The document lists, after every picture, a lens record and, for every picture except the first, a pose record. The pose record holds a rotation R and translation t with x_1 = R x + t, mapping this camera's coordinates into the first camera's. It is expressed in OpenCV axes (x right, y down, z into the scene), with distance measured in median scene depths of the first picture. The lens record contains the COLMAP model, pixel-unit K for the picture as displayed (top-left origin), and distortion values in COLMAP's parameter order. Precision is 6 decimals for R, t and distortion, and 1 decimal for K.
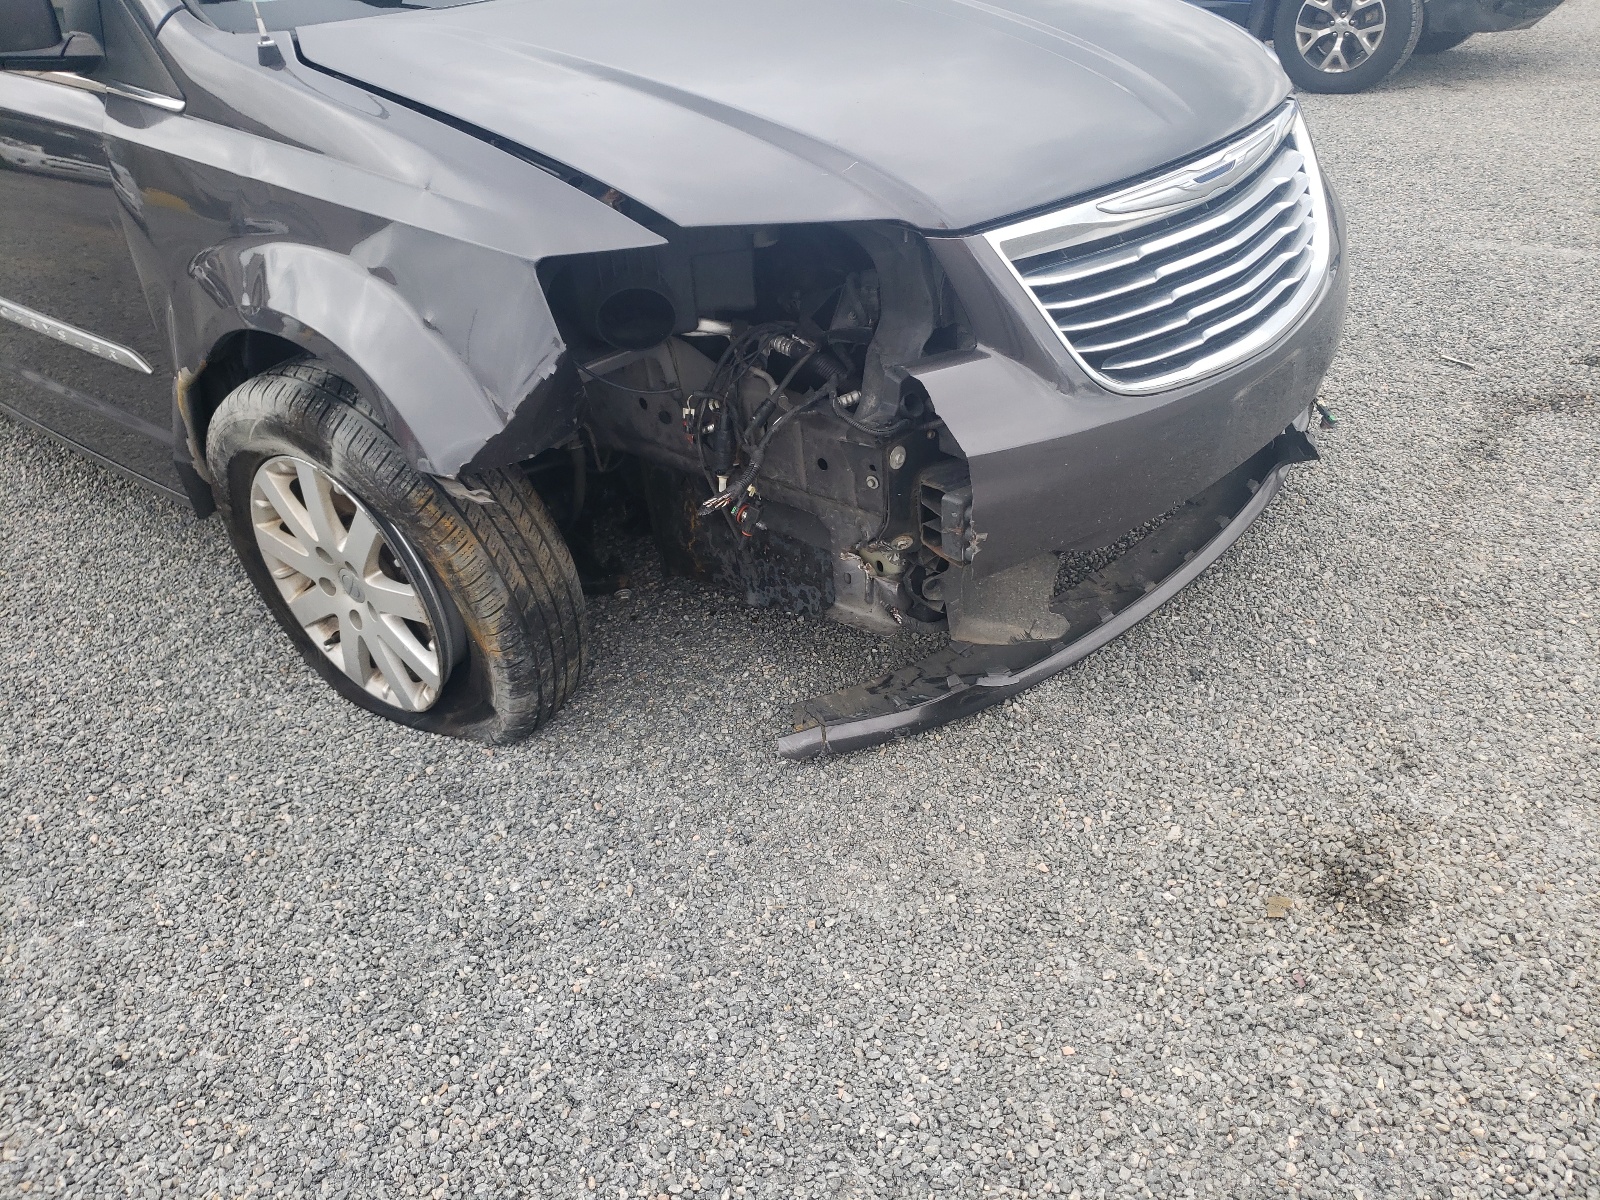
lens RADIAL K [[1264.1, 0, 800.0], [0, 1264.1, 600.0], [0, 0, 1]] dist [0.011572, 0.001434]
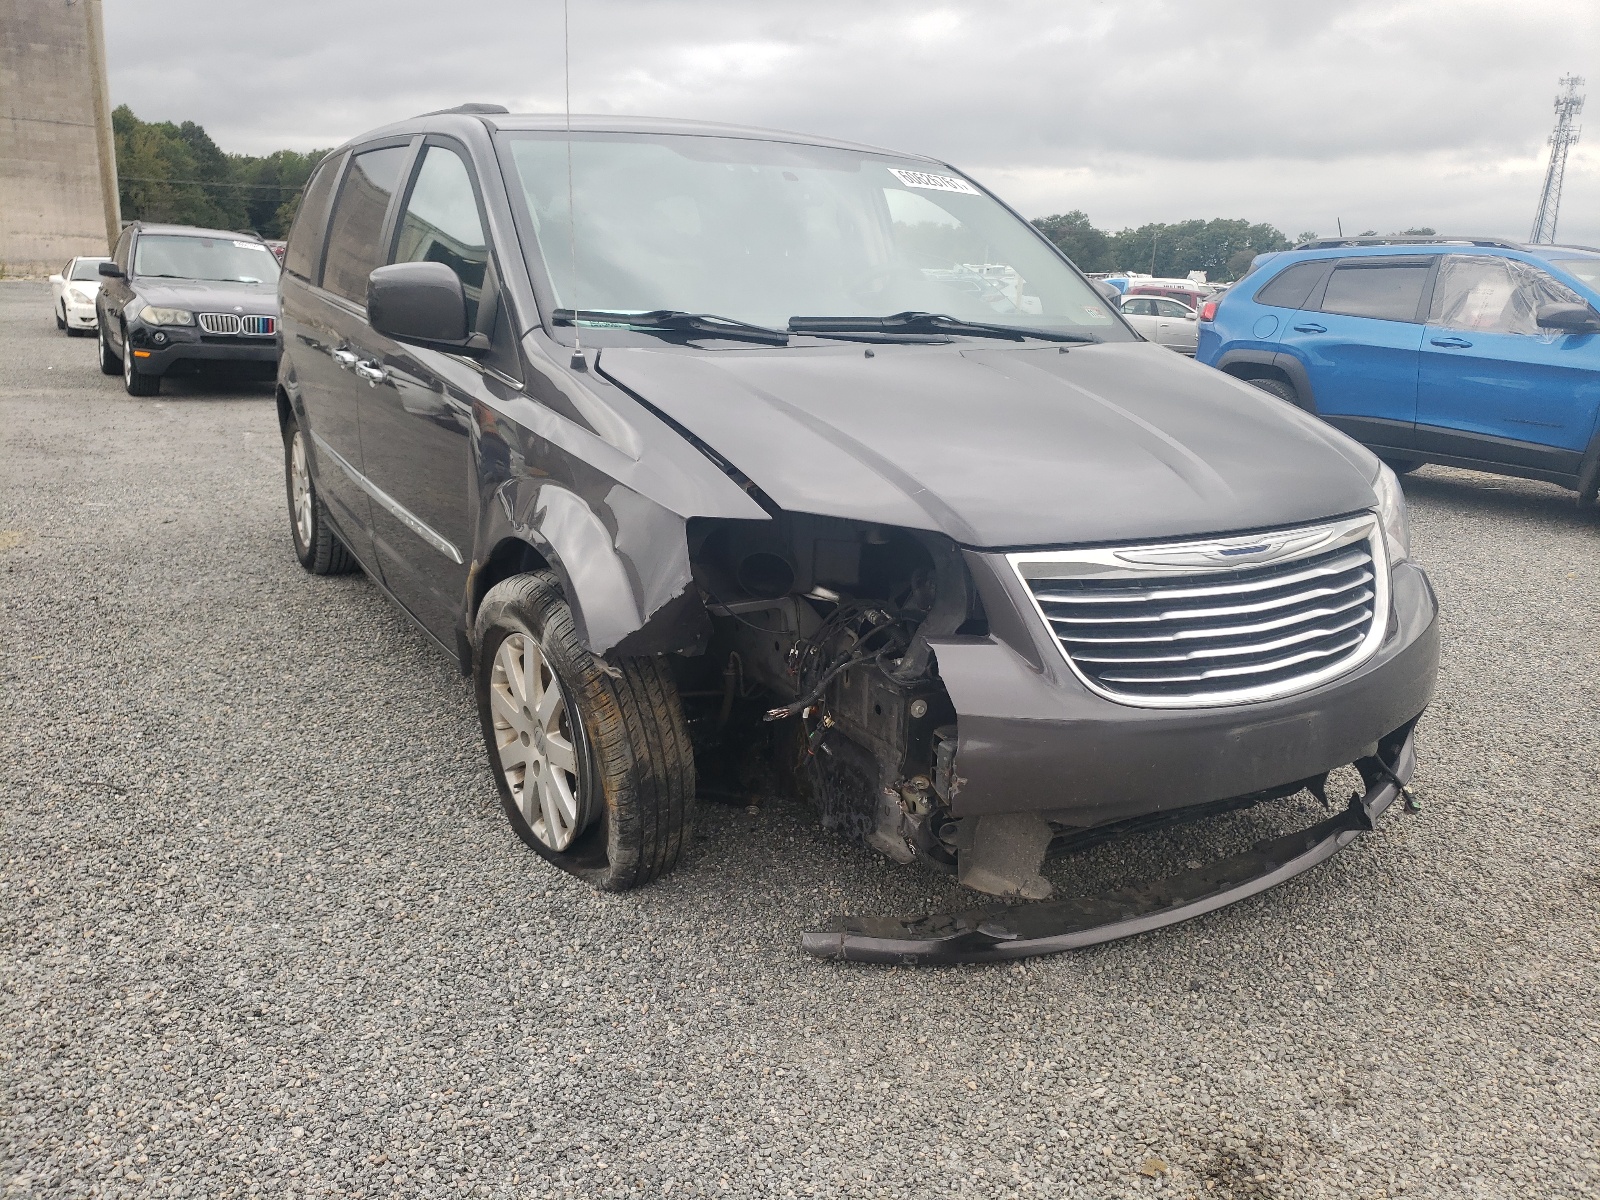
lens RADIAL K [[1351.7, 0, 800.0], [0, 1351.7, 600.0], [0, 0, 1]] dist [-0.003386, -0.009320]
pose [[0.936561, 0.184898, -0.297768, 0.317483], [-0.257339, 0.939520, -0.226008, 0.110613], [0.237971, 0.288298, 0.927499, -0.294430]]
